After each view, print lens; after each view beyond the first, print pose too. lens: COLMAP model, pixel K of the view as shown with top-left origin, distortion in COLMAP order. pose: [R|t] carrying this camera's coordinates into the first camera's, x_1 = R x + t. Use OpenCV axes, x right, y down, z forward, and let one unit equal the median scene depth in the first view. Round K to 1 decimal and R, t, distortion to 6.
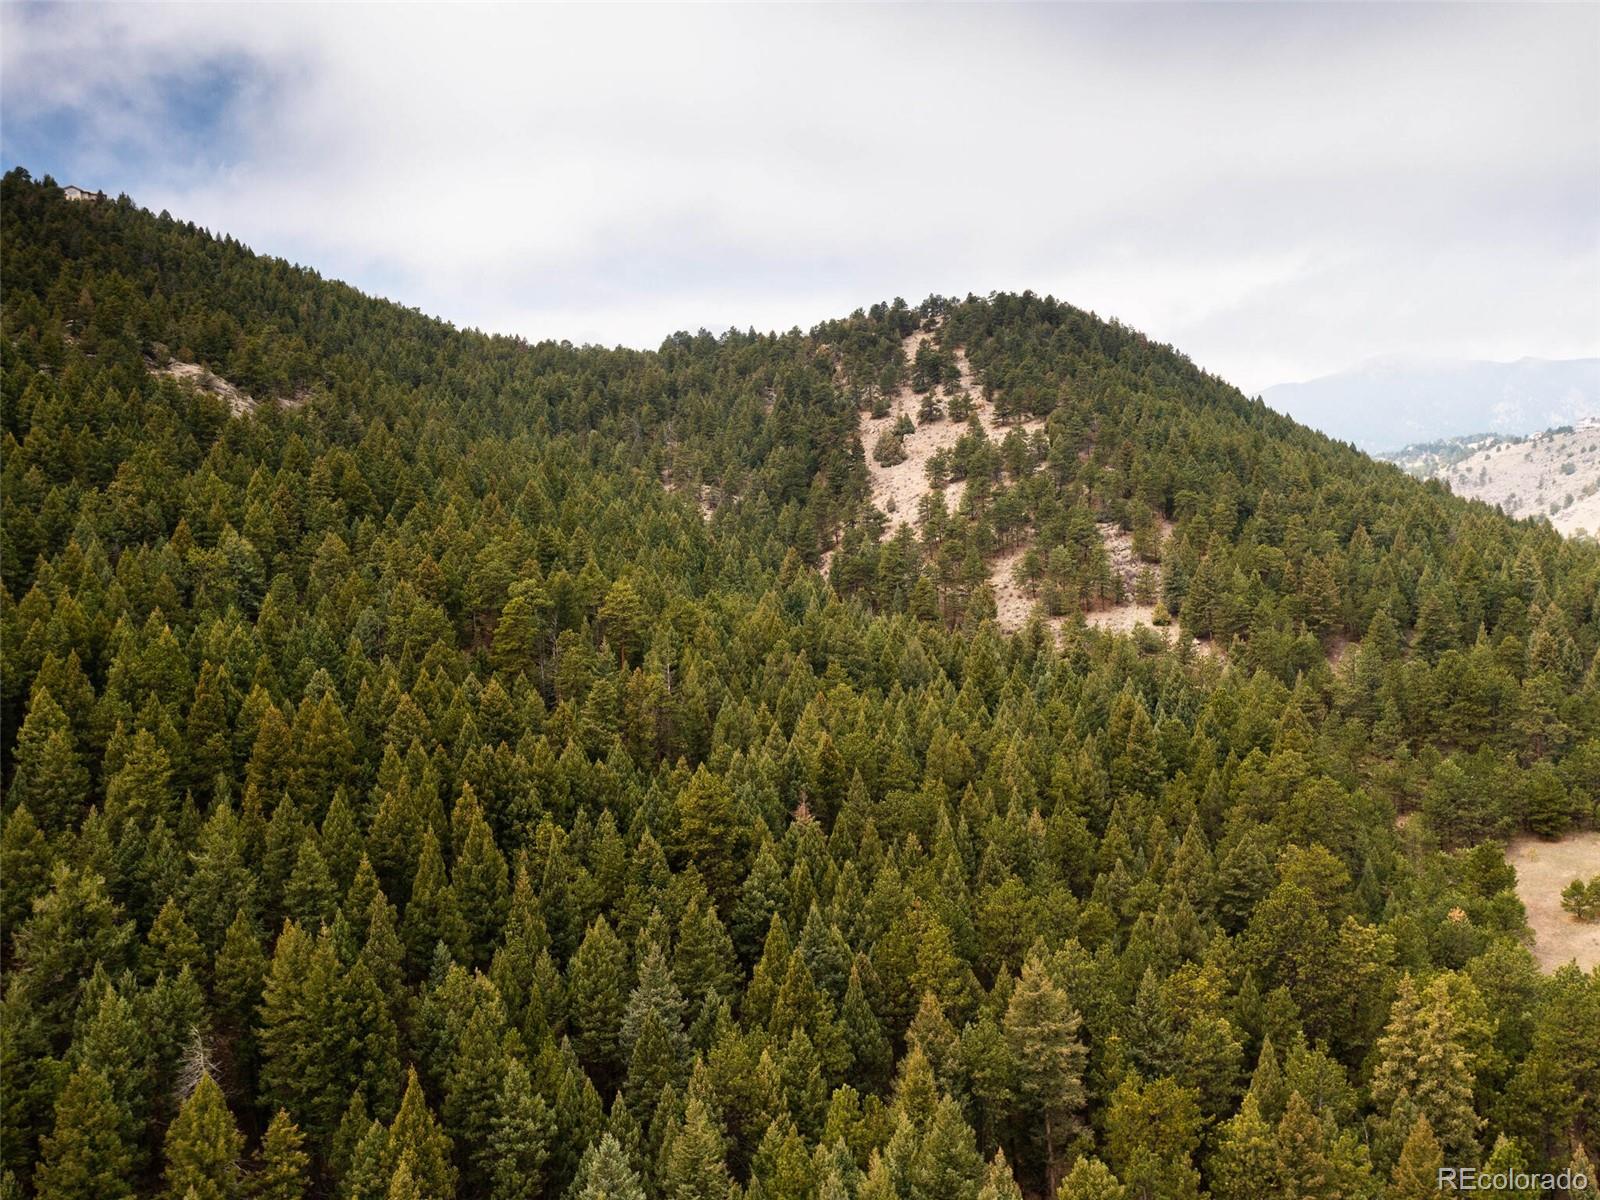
lens RADIAL K [[1429.8, 0, 803.1], [0, 1429.8, 595.3], [0, 0, 1]] dist [-0.004112, 0.002763]
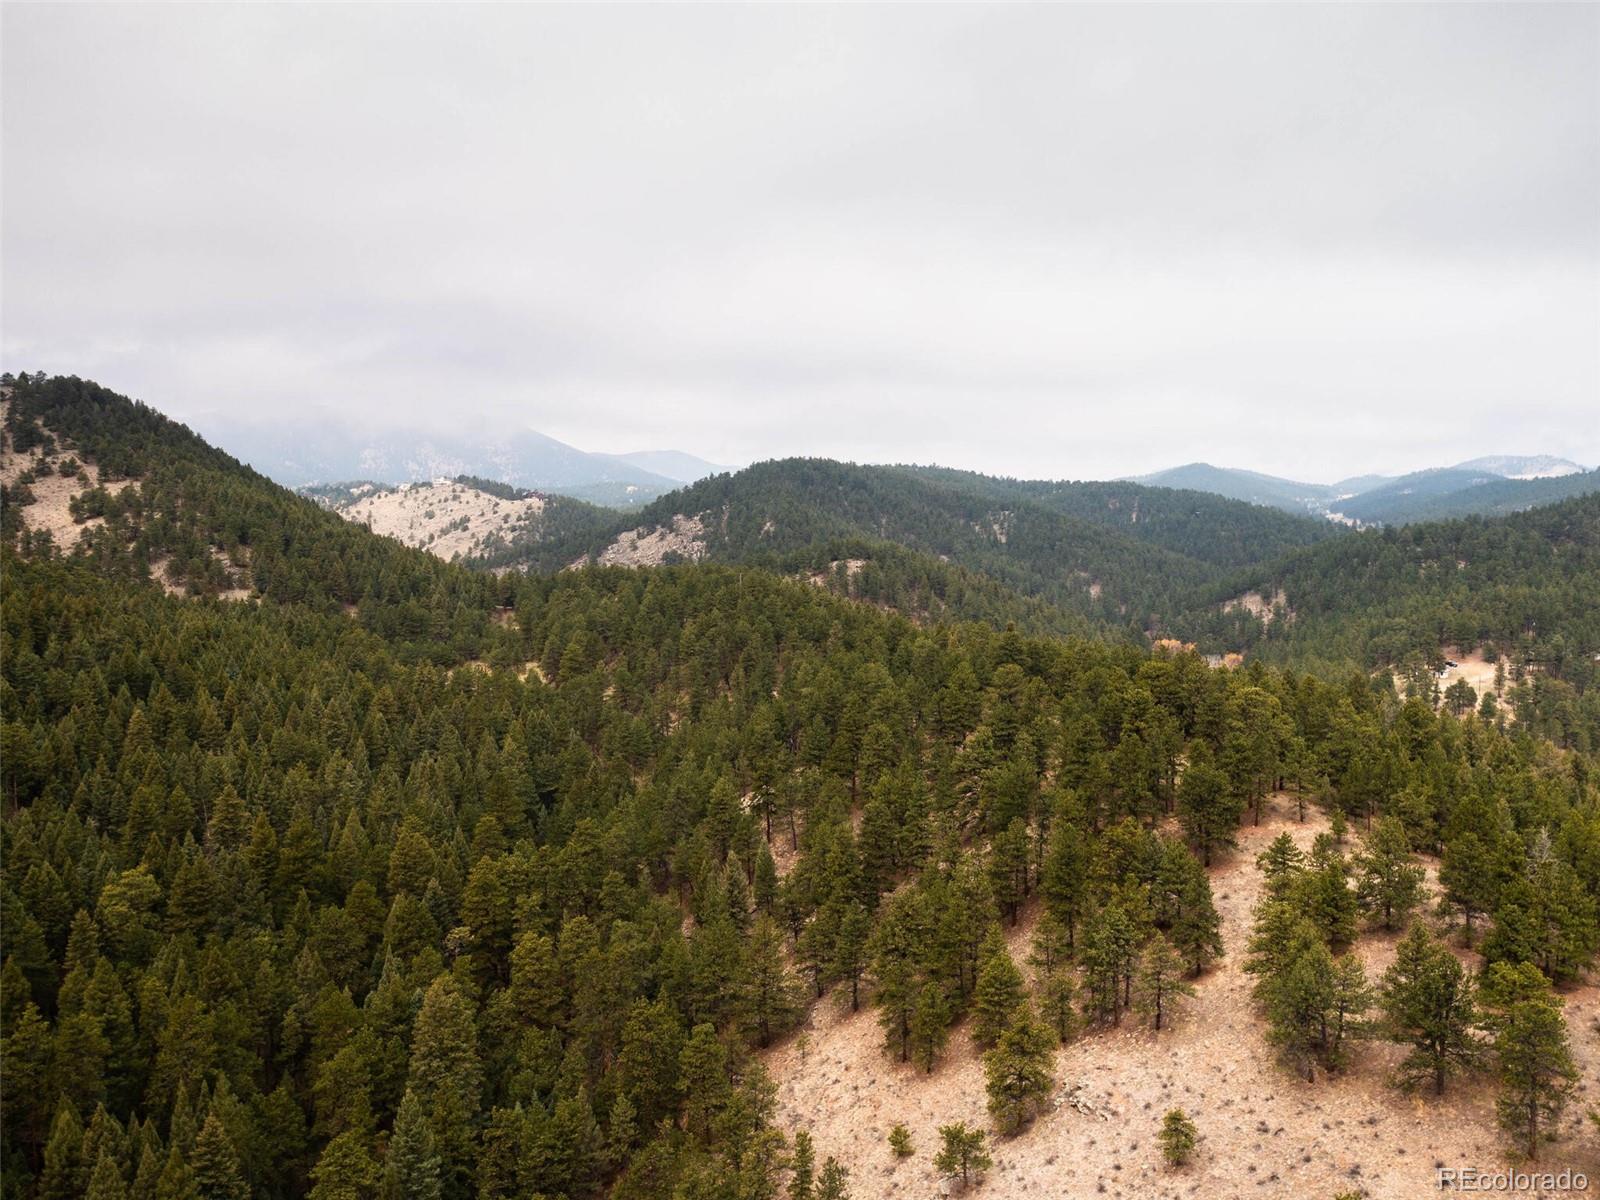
lens RADIAL K [[1429.8, 0, 794.8], [0, 1429.8, 601.1], [0, 0, 1]] dist [-0.004112, 0.002763]
pose [[0.734441, -0.008745, 0.678616, -0.368183], [0.021798, 0.999705, -0.010709, 0.042918], [-0.678323, 0.022657, 0.734415, -0.640306]]
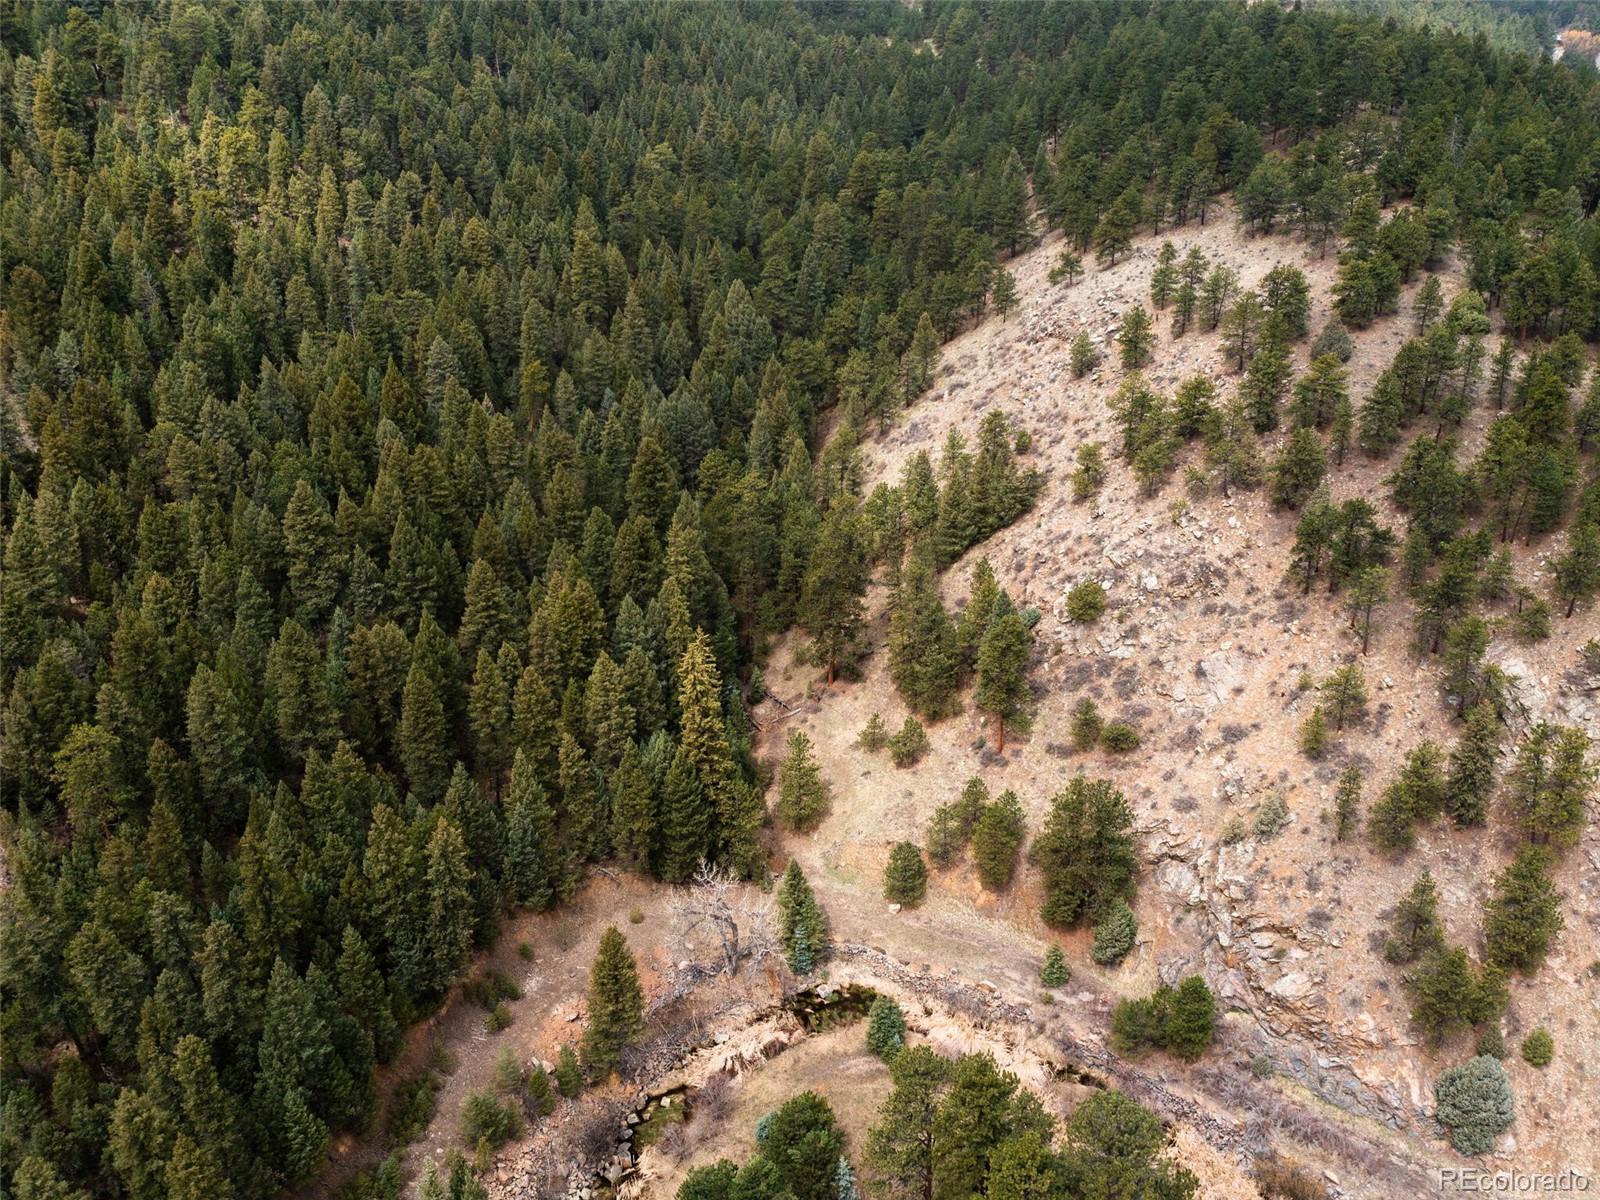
lens RADIAL K [[1429.8, 0, 801.4], [0, 1429.8, 611.9], [0, 0, 1]] dist [-0.004112, 0.002763]
pose [[0.900427, -0.177866, 0.396983, -0.521647], [0.015105, 0.924822, 0.380101, 0.062187], [-0.434745, -0.336257, 0.835421, -0.977212]]
